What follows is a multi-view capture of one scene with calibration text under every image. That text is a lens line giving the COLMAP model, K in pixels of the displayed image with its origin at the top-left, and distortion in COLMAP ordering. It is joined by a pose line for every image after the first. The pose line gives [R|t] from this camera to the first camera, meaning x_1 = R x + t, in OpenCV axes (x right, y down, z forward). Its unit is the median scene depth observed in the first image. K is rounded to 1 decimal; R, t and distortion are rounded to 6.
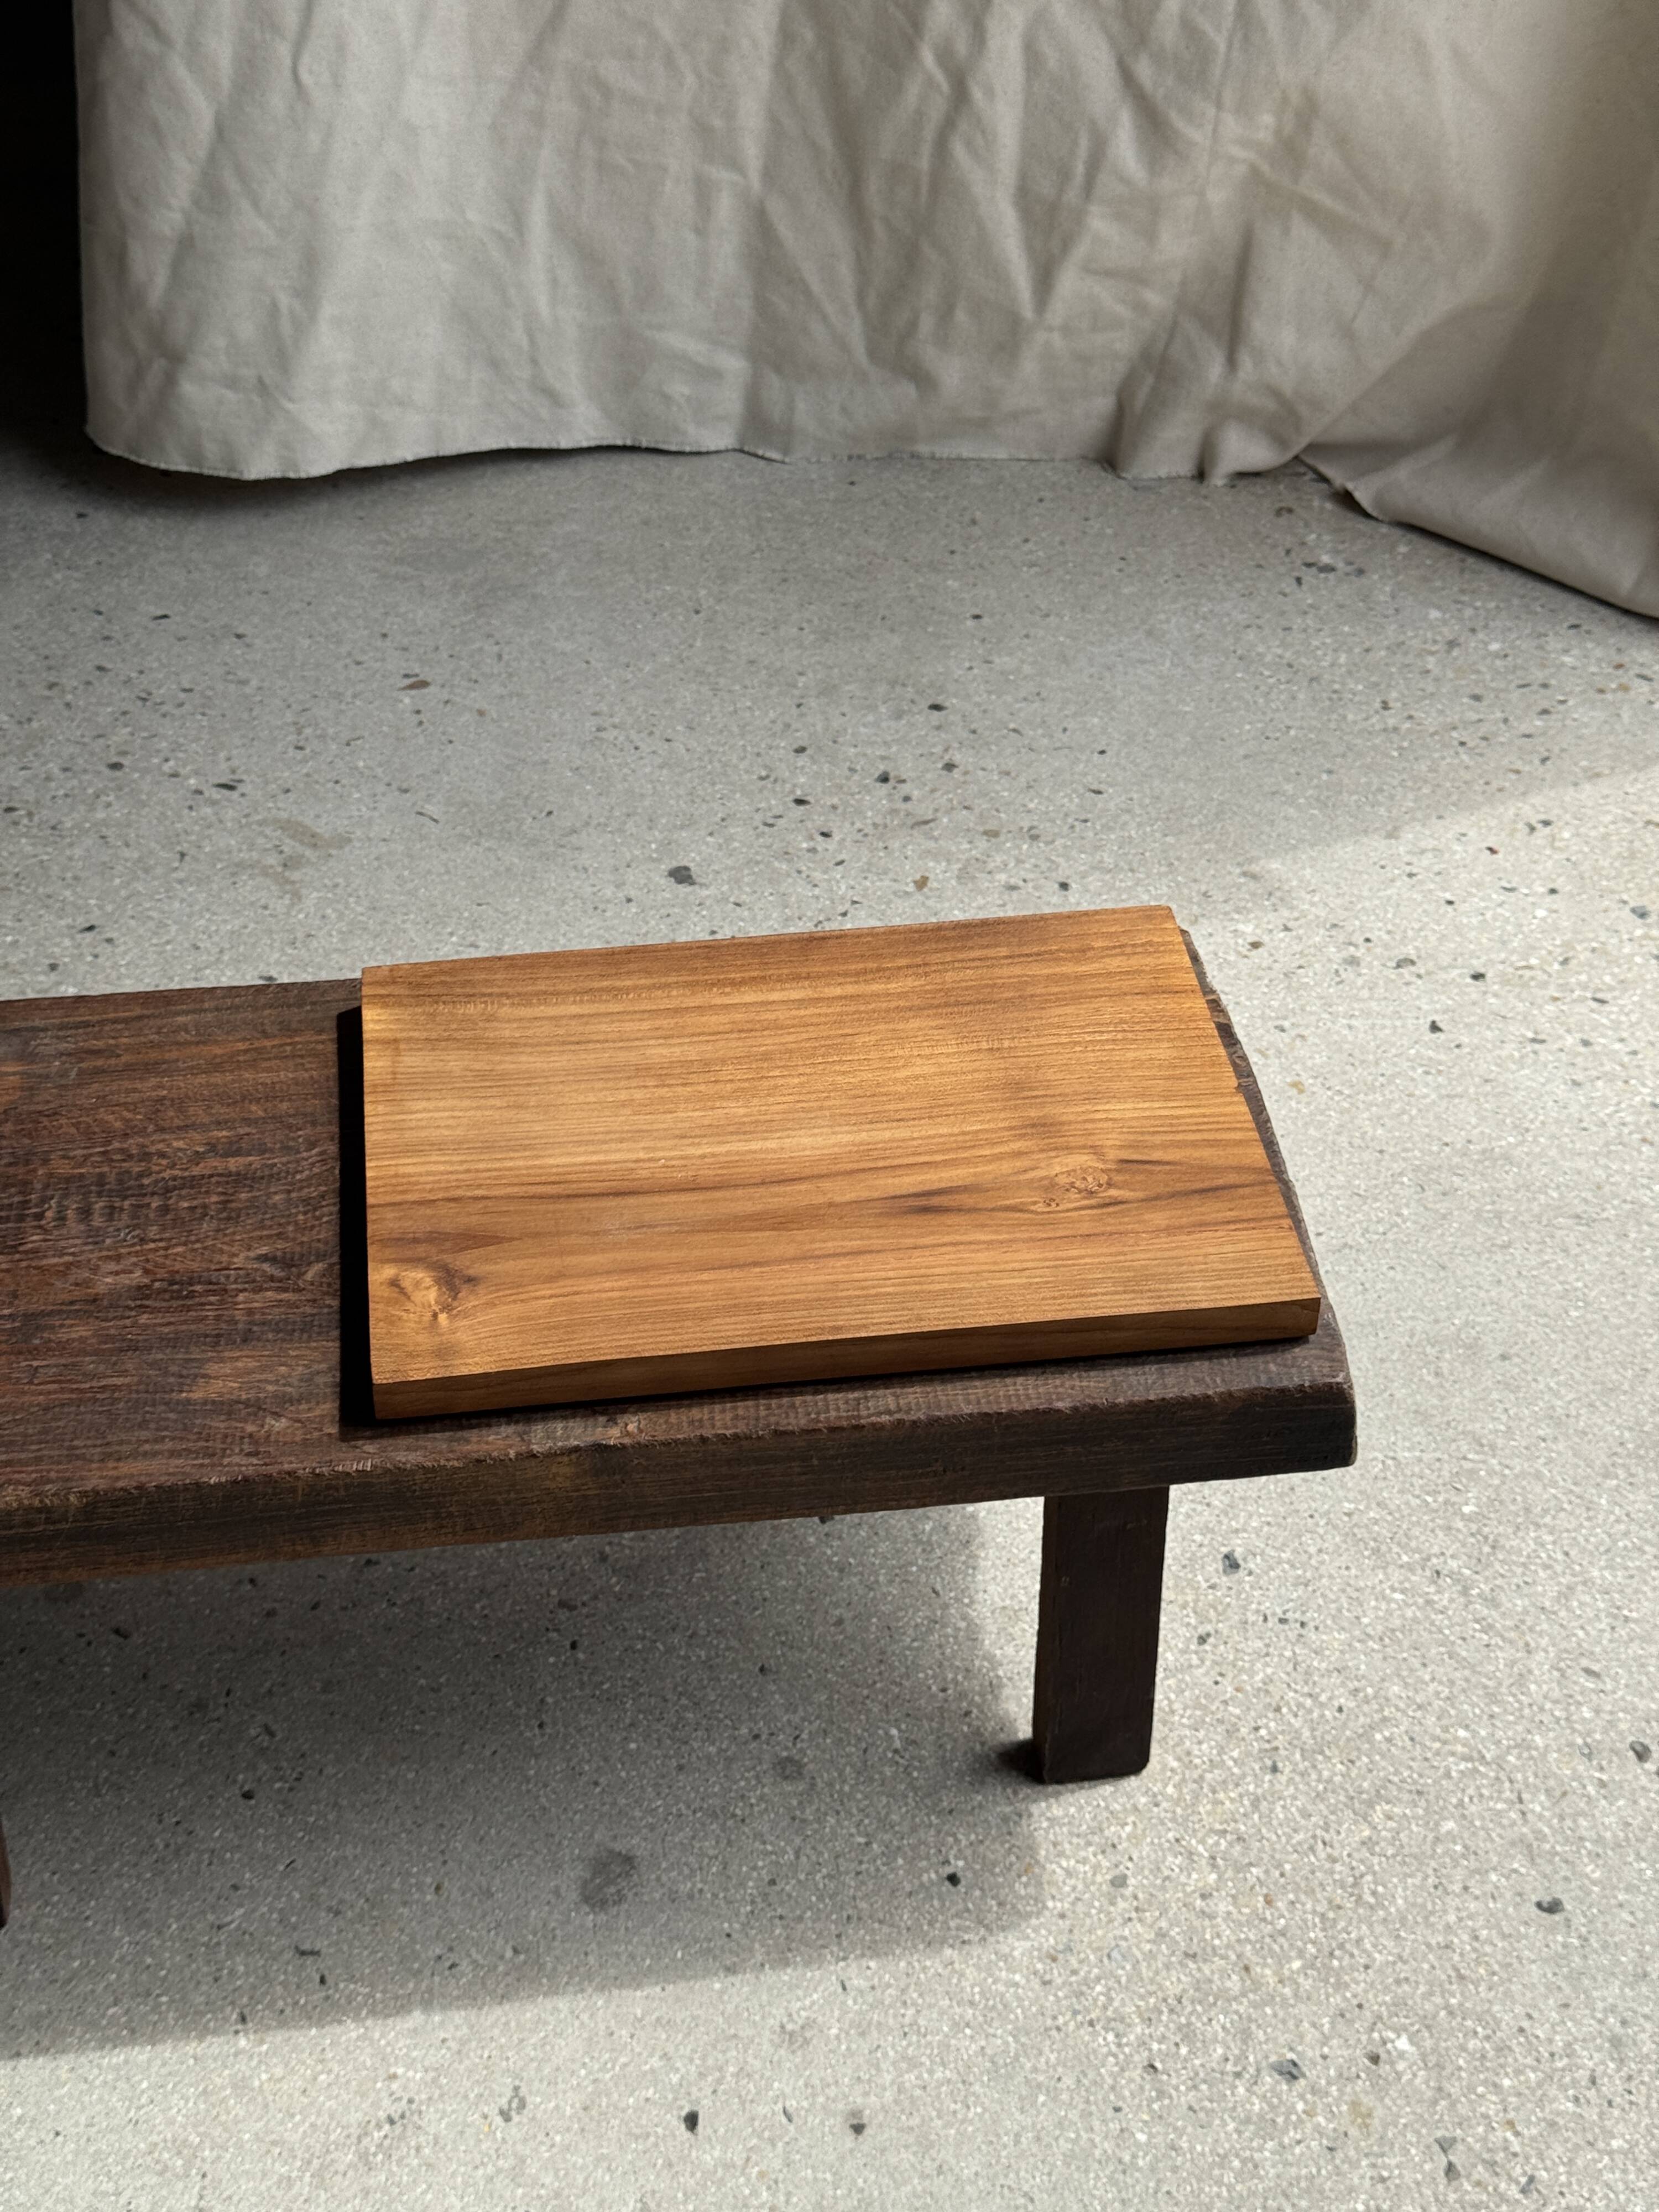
lens RADIAL K [[3144.6, 0, 846.5], [0, 3144.6, 1074.6], [0, 0, 1]] dist [0.114429, 0.000000]
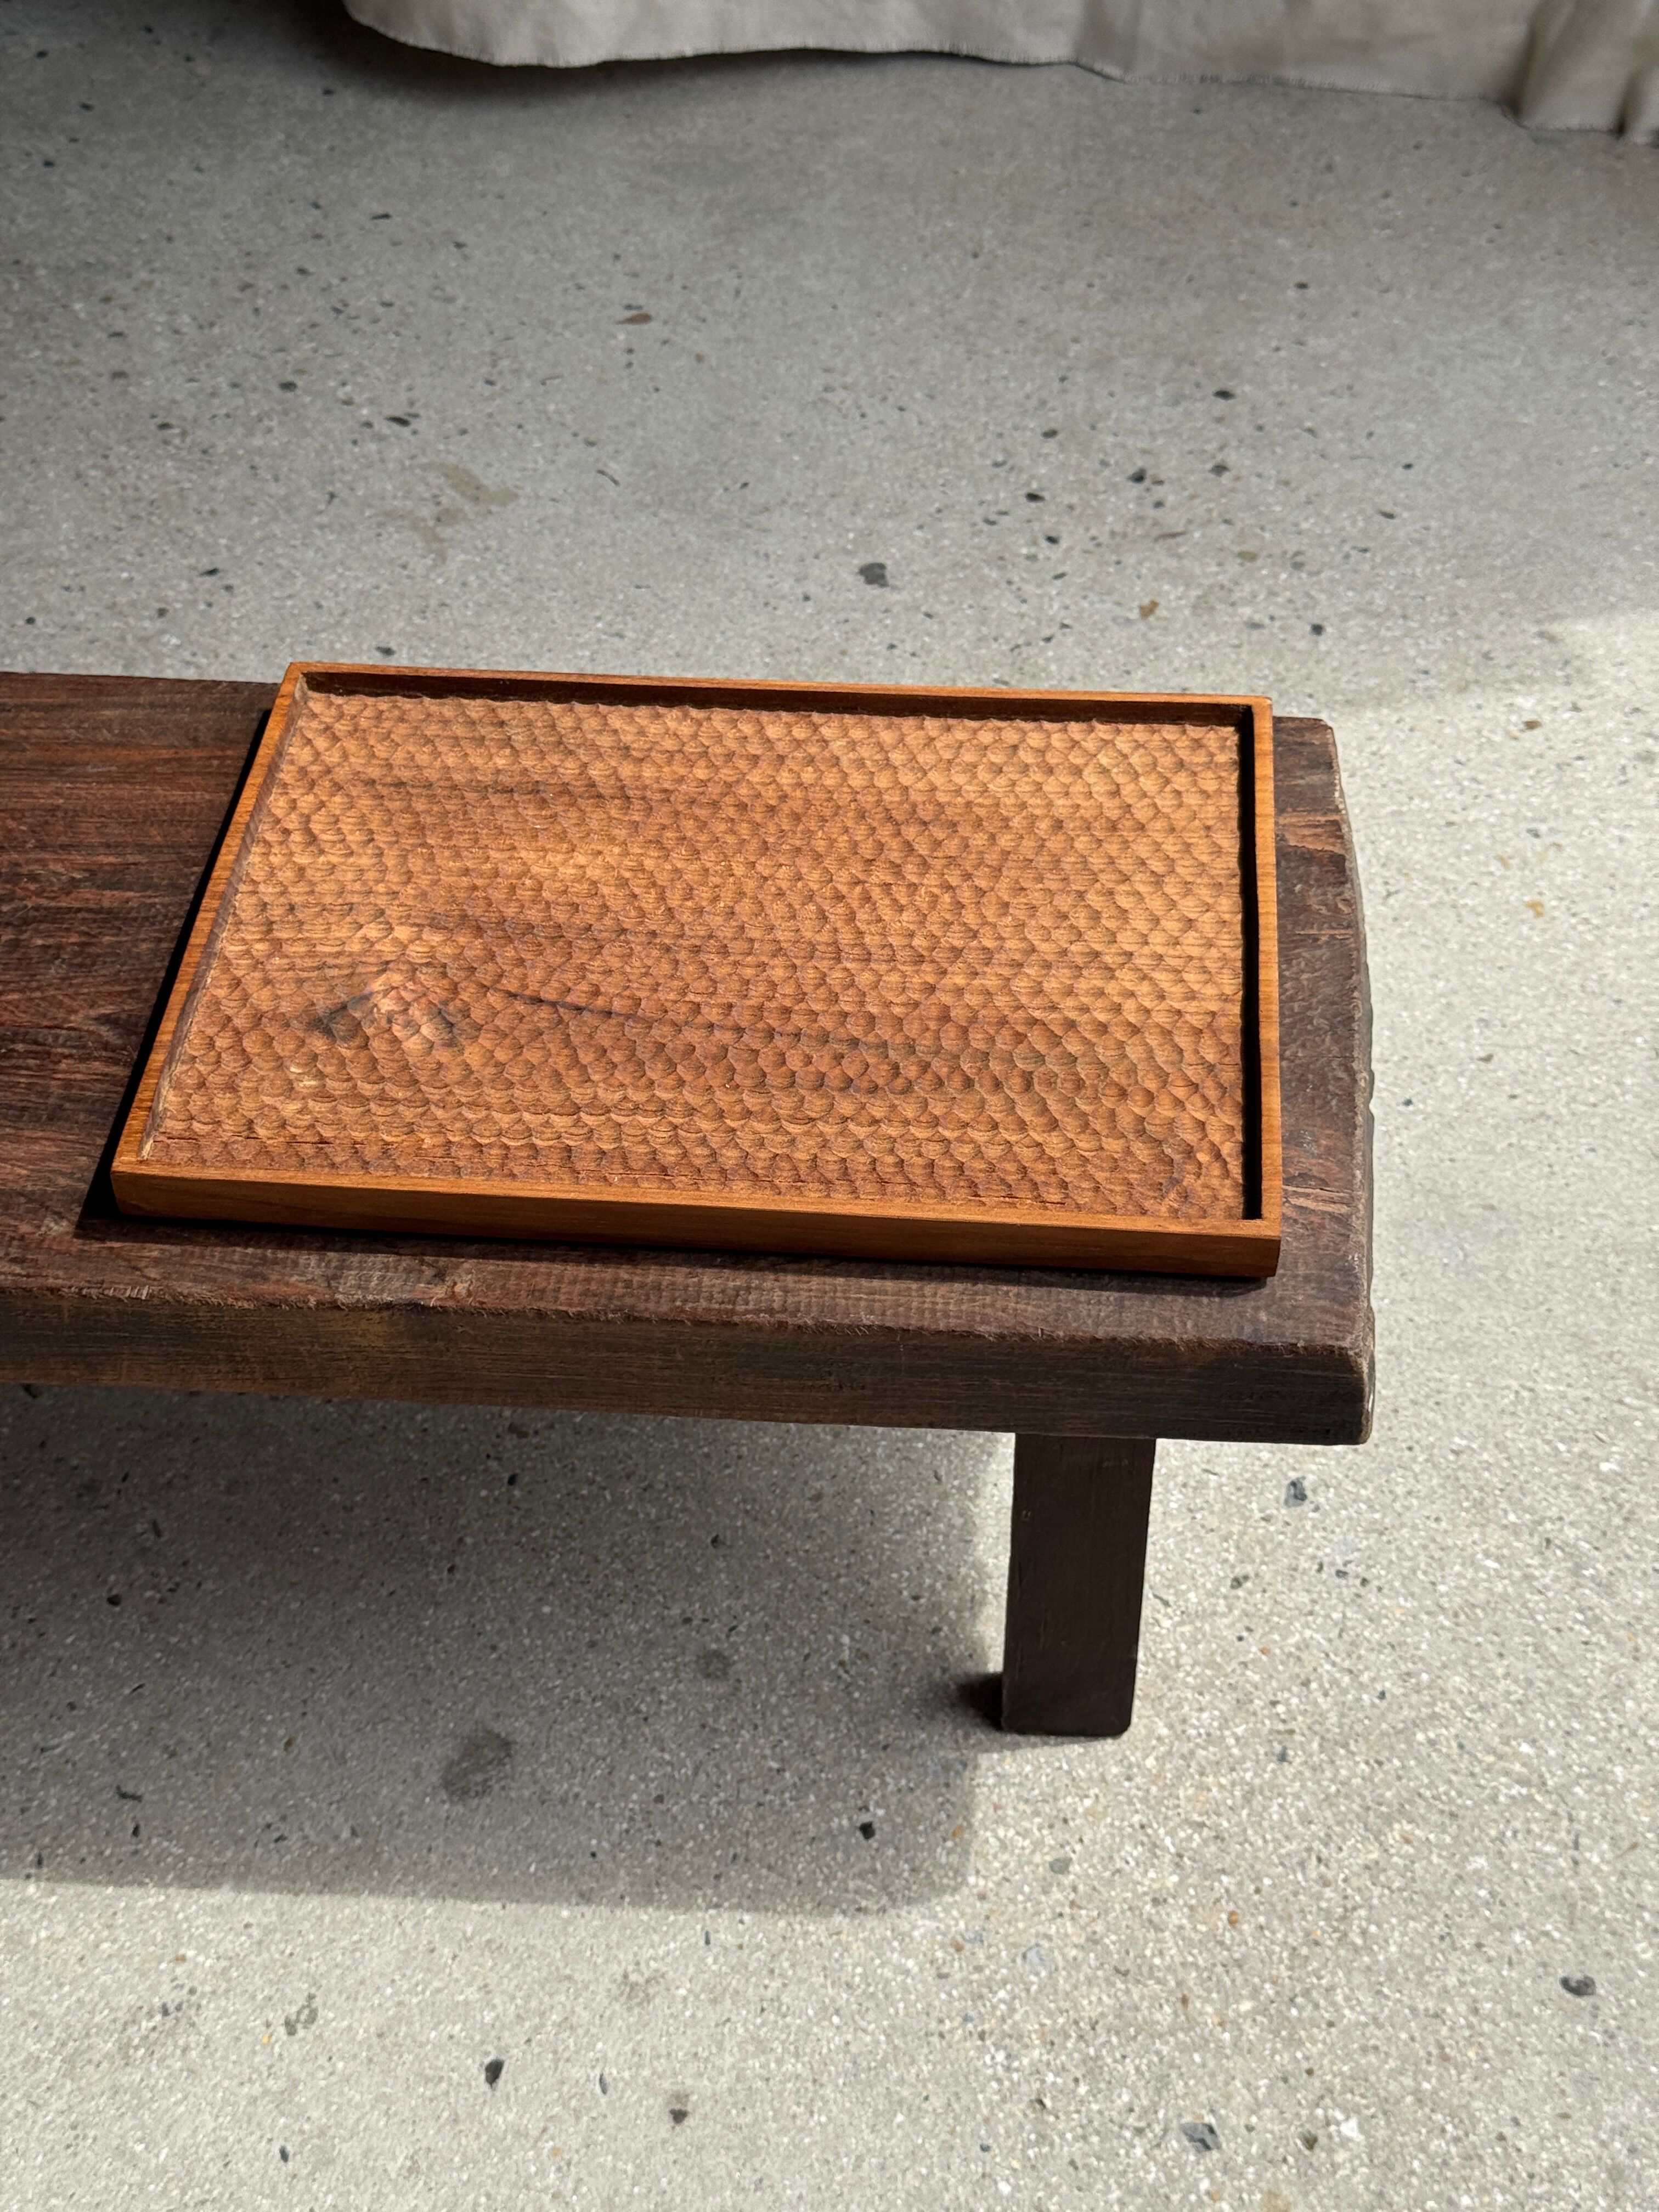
lens RADIAL K [[3144.6, 0, 799.6], [0, 3144.6, 1123.0], [0, 0, 1]] dist [0.114429, 0.000000]
pose [[0.976852, 0.125049, -0.173560, 0.134148], [-0.101213, 0.984964, 0.140005, -0.047343], [0.188458, -0.119197, 0.974821, 0.187022]]
